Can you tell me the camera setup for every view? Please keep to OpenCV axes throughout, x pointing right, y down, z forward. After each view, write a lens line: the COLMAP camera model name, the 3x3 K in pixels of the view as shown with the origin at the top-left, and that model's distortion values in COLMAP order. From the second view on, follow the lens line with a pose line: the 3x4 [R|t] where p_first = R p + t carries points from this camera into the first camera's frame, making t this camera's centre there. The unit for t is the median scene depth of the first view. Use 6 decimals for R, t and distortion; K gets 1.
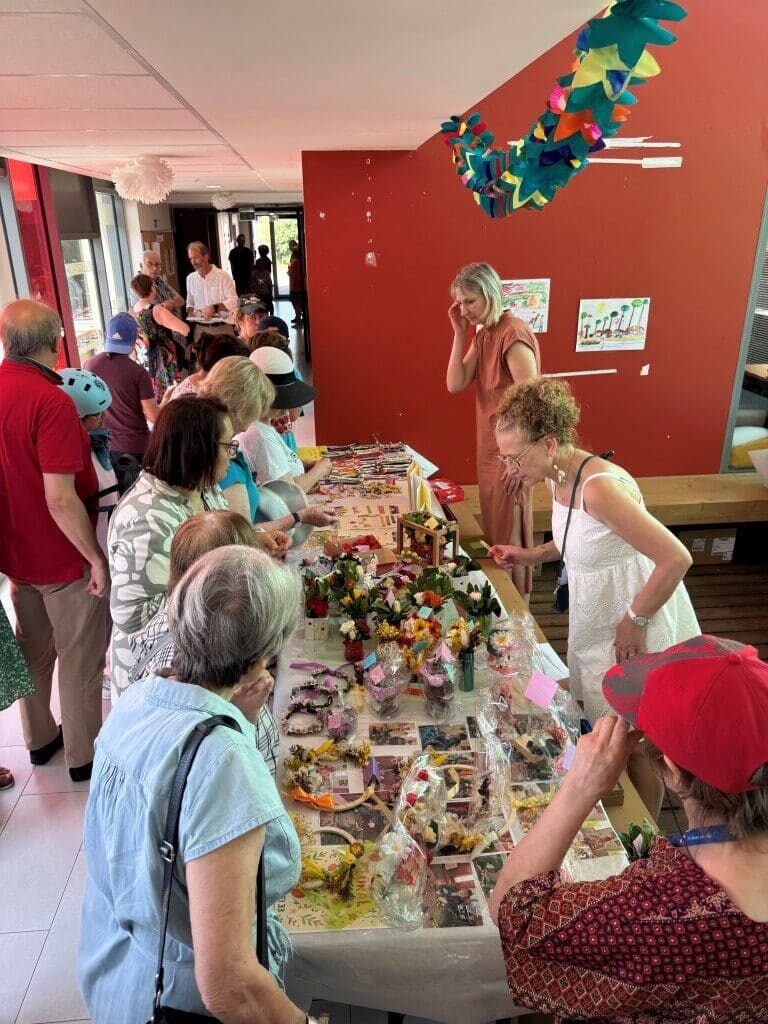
lens RADIAL K [[726.7, 0, 380.6], [0, 726.7, 514.6], [0, 0, 1]] dist [0.031926, -0.025345]
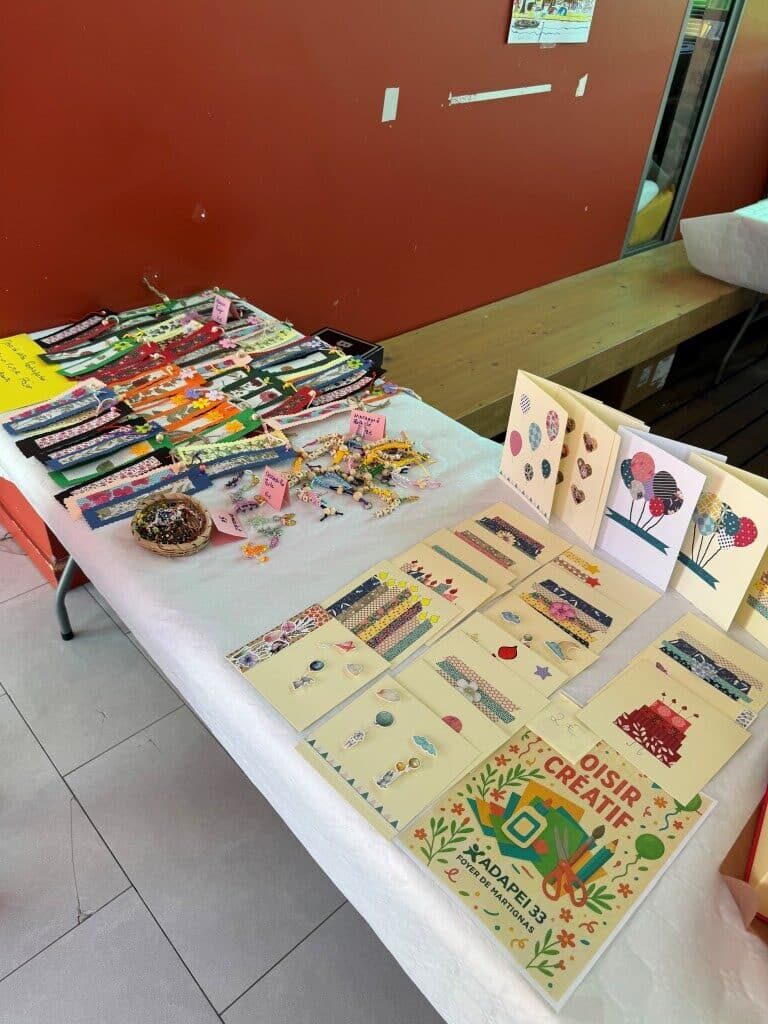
lens RADIAL K [[726.7, 0, 388.5], [0, 726.7, 506.7], [0, 0, 1]] dist [0.031926, -0.025345]
pose [[0.777624, -0.317818, 0.542488, -0.161745], [0.144879, 0.930190, 0.337280, -0.111805], [-0.611810, -0.183681, 0.769383, 0.614102]]
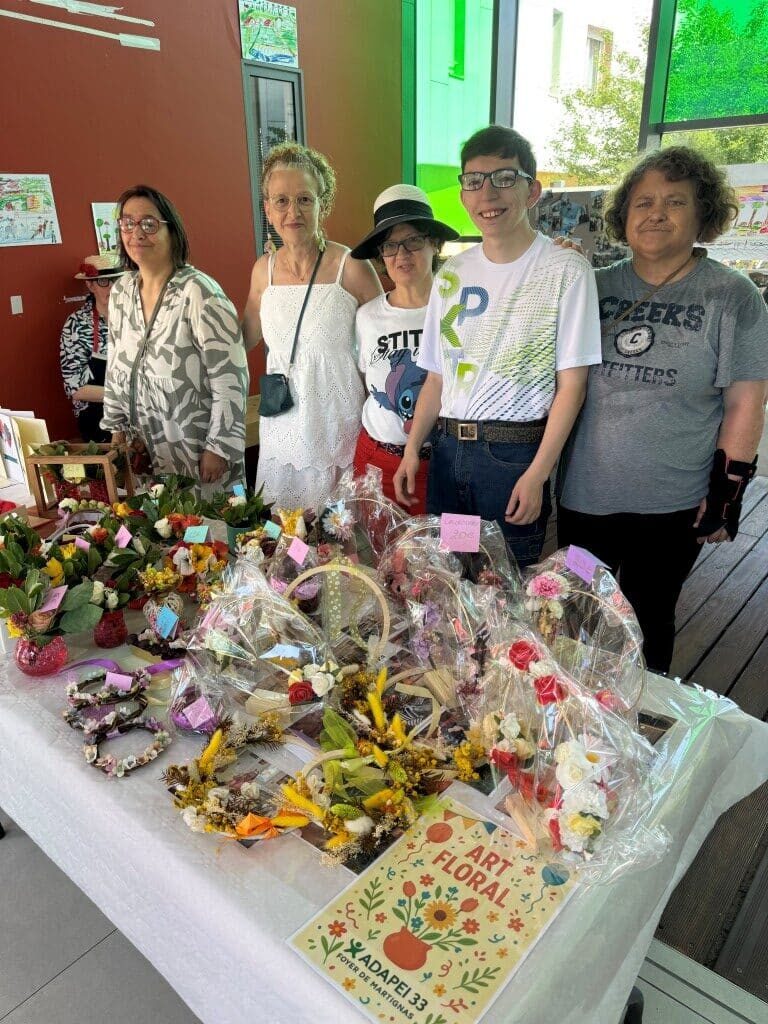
lens RADIAL K [[726.7, 0, 381.9], [0, 726.7, 510.7], [0, 0, 1]] dist [0.031926, -0.025345]
pose [[0.712810, -0.269861, 0.647361, -0.128824], [0.267979, 0.957775, 0.104188, 0.045407], [-0.648142, 0.099213, 0.755029, 0.190473]]
